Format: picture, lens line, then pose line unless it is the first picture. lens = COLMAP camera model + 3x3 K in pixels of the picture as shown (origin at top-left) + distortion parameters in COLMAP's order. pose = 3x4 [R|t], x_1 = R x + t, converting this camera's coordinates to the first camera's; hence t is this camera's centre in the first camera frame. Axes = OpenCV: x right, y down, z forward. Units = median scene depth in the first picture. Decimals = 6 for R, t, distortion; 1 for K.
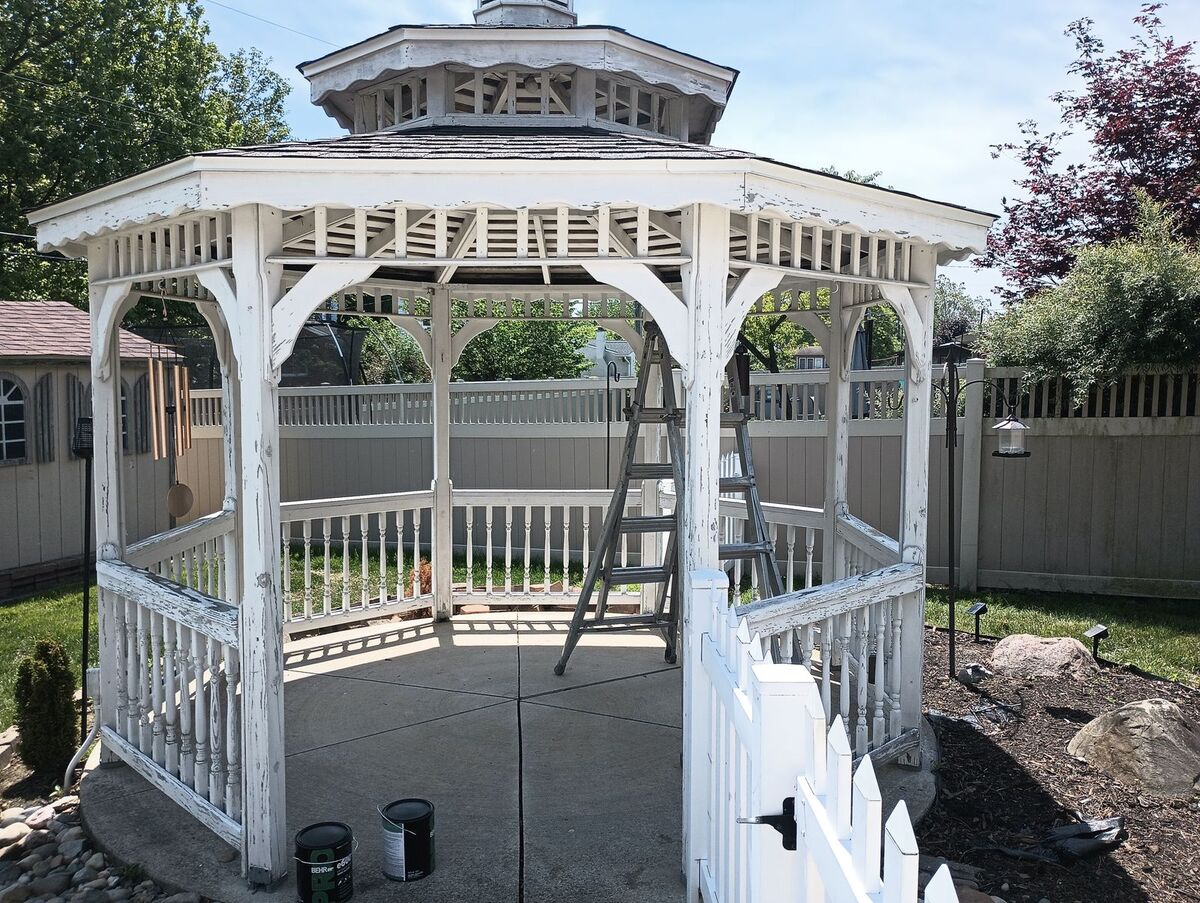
lens RADIAL K [[998.6, 0, 594.0], [0, 998.6, 440.2], [0, 0, 1]] dist [0.021081, -0.018318]
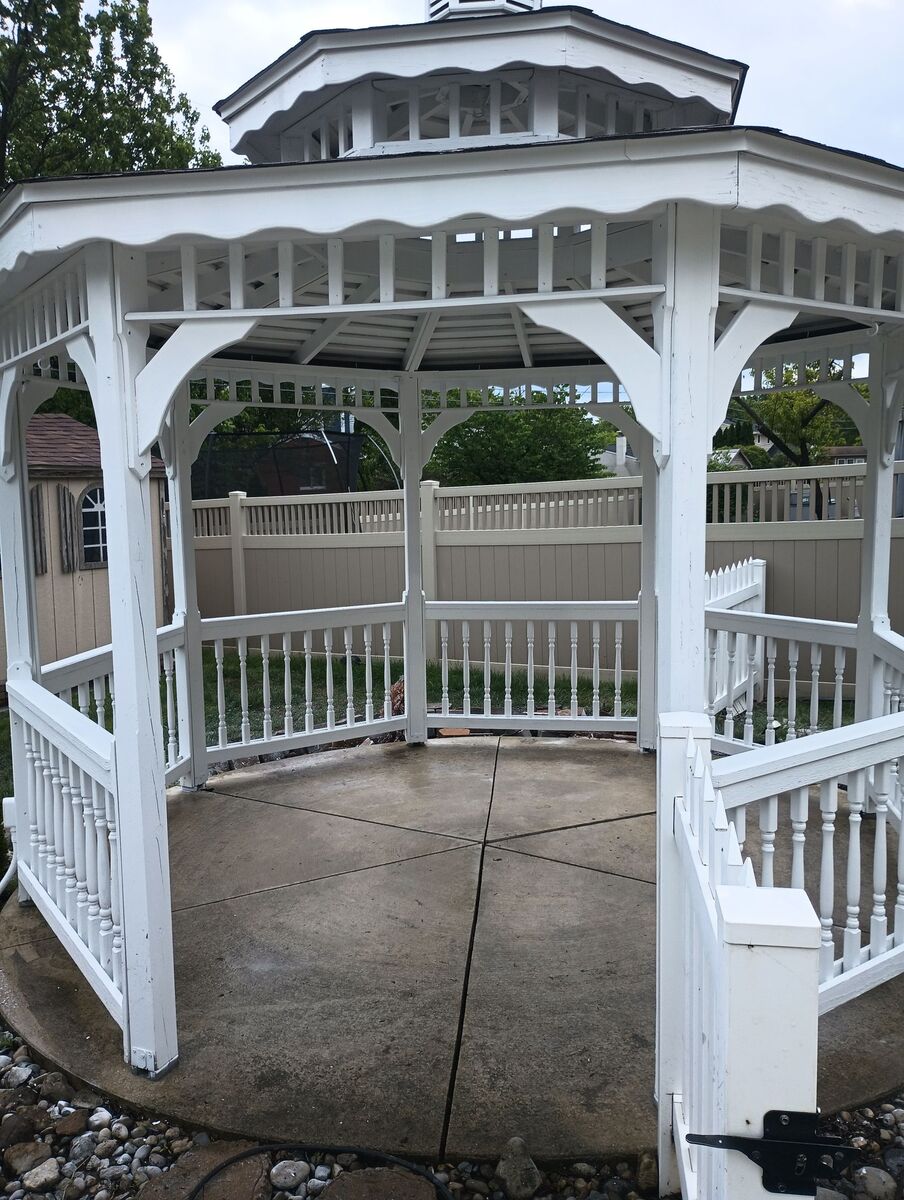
lens RADIAL K [[998.6, 0, 452.0], [0, 998.6, 598.5], [0, 0, 1]] dist [0.021081, -0.018318]
pose [[0.986630, 0.000466, -0.162977, 0.049042], [0.007125, 0.998917, 0.045990, 0.008699], [0.162822, -0.046536, 0.985557, 0.189917]]
